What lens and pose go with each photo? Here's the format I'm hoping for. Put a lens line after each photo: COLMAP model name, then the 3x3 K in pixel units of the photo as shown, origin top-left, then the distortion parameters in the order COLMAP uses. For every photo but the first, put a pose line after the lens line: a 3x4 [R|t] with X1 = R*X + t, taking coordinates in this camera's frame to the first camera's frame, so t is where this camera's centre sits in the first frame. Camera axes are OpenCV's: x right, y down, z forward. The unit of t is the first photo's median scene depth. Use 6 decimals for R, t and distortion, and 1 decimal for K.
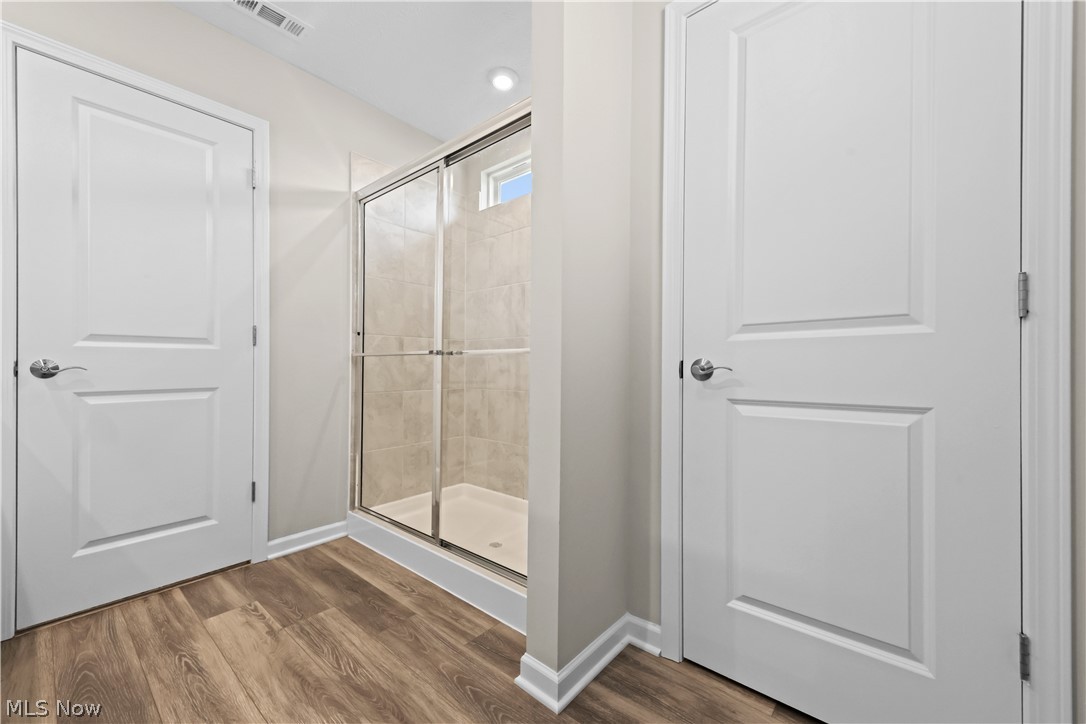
lens RADIAL K [[428.9, 0, 544.5], [0, 428.9, 351.2], [0, 0, 1]] dist [0.011138, -0.004353]
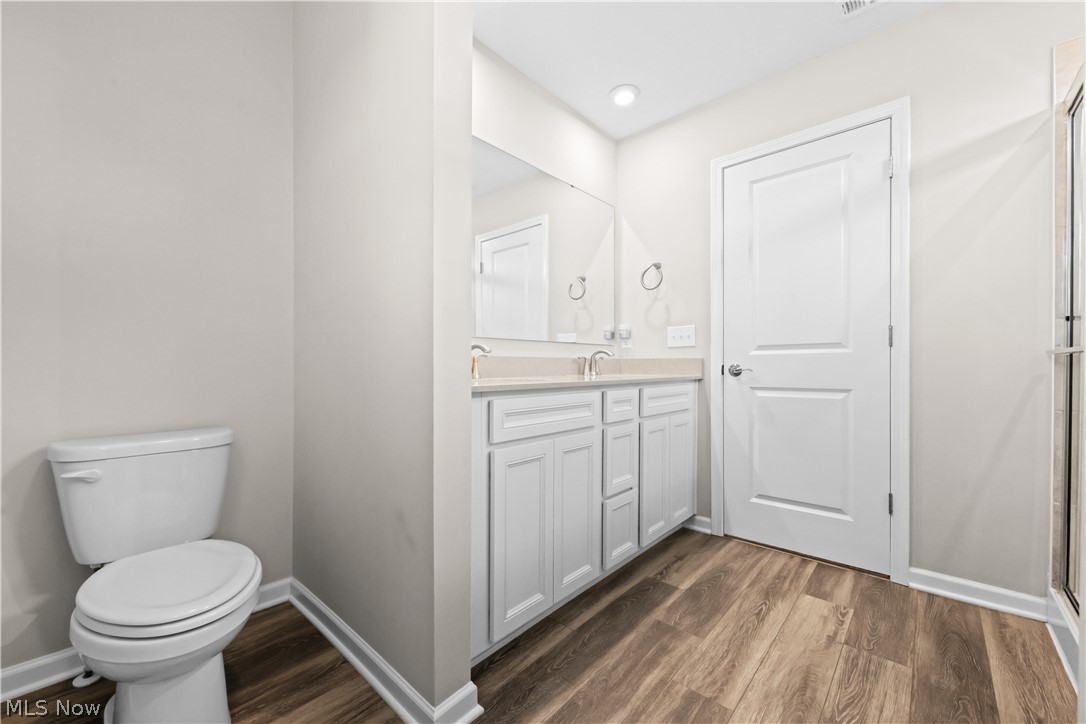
lens RADIAL K [[428.9, 0, 536.7], [0, 428.9, 348.0], [0, 0, 1]] dist [0.011138, -0.004353]
pose [[-0.054208, -0.042738, -0.997615, 0.321433], [0.035187, 0.998381, -0.044683, 0.004479], [0.997910, -0.037525, -0.052616, 0.305670]]
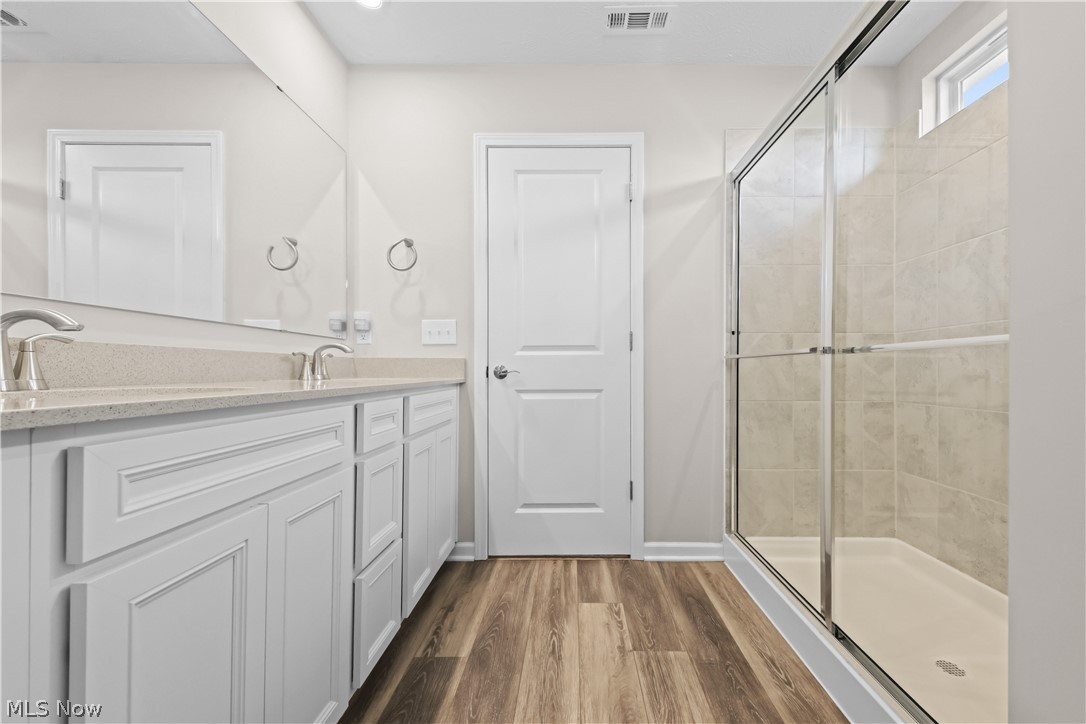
lens RADIAL K [[412.6, 0, 568.1], [0, 412.6, 365.5], [0, 0, 1]] dist [0.018866, -0.003354]
pose [[0.632922, -0.010603, -0.774143, 0.006677], [0.027758, 0.999574, 0.009003, 0.011104], [0.773718, -0.027187, 0.632947, 0.262092]]
